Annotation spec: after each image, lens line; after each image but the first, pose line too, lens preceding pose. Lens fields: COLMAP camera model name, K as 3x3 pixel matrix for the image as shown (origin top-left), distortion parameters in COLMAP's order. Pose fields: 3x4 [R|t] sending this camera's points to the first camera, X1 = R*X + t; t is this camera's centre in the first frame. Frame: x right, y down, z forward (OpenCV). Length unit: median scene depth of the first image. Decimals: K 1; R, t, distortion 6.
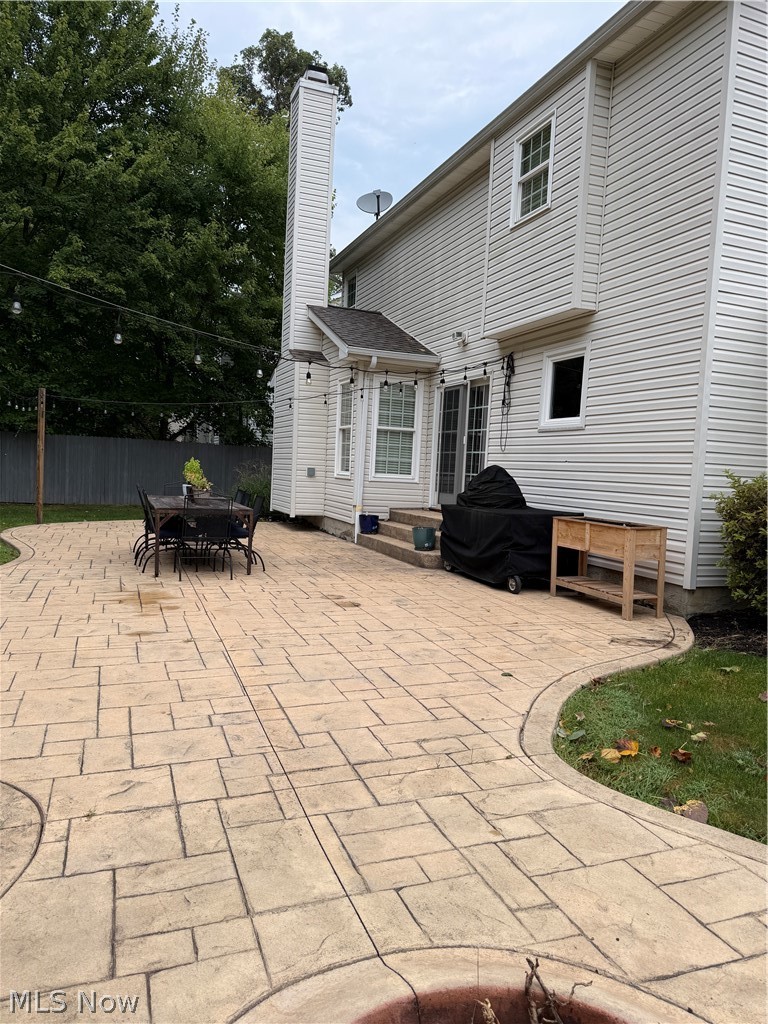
lens RADIAL K [[714.7, 0, 384.0], [0, 714.7, 512.0], [0, 0, 1]] dist [0.093684, -0.138557]
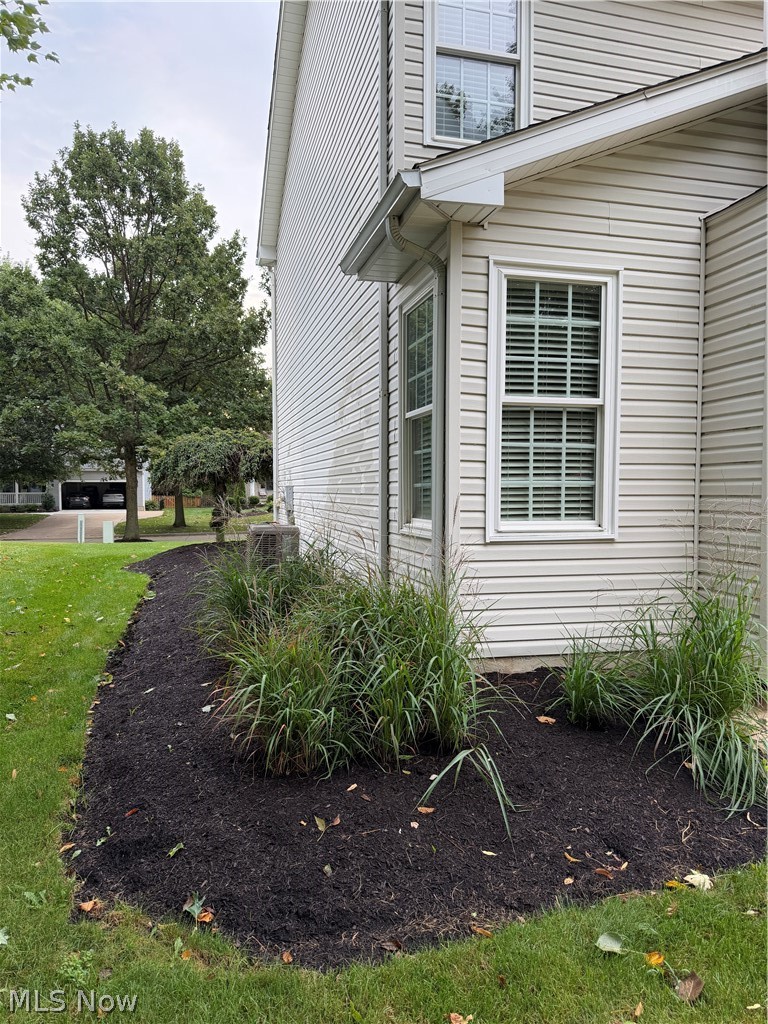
lens RADIAL K [[714.7, 0, 384.0], [0, 714.7, 512.0], [0, 0, 1]] dist [0.093684, -0.138557]
pose [[0.119020, -0.076557, 0.989936, -0.742292], [0.068602, 0.995274, 0.068722, -0.159542], [-0.990519, 0.059733, 0.123709, 1.815547]]
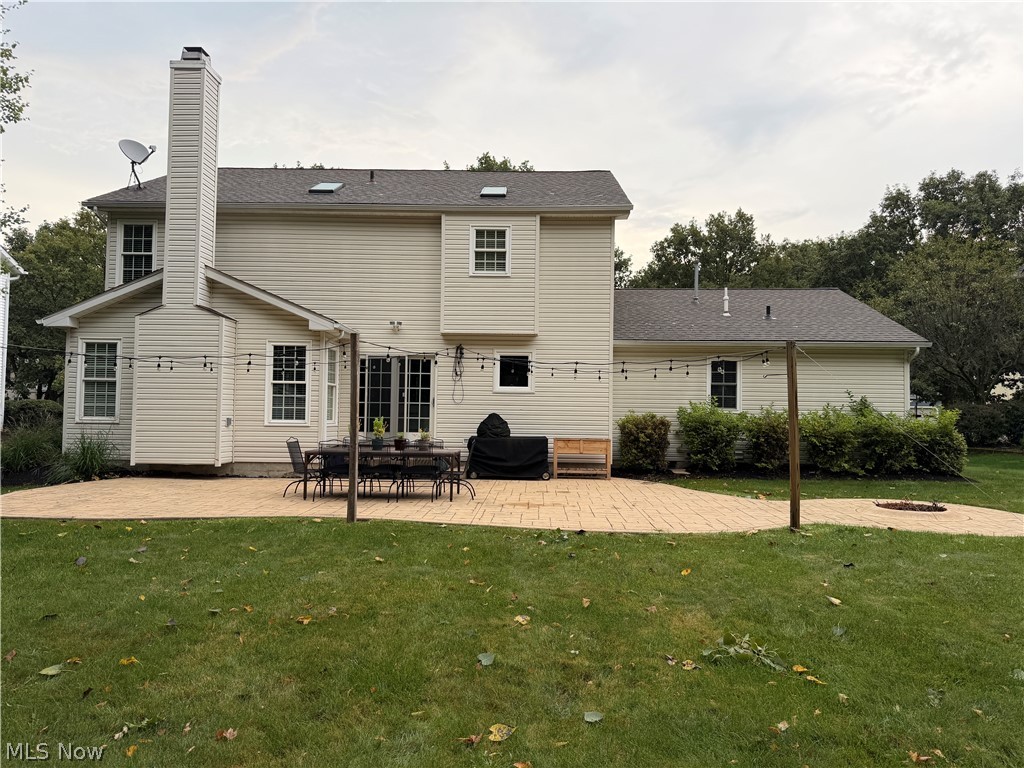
lens RADIAL K [[714.7, 0, 512.0], [0, 714.7, 384.0], [0, 0, 1]] dist [0.093684, -0.138557]
pose [[0.379581, 0.000503, 0.925158, -1.377359], [0.060944, 0.997814, -0.025547, -0.085596], [-0.923149, 0.066080, 0.378721, 0.289097]]
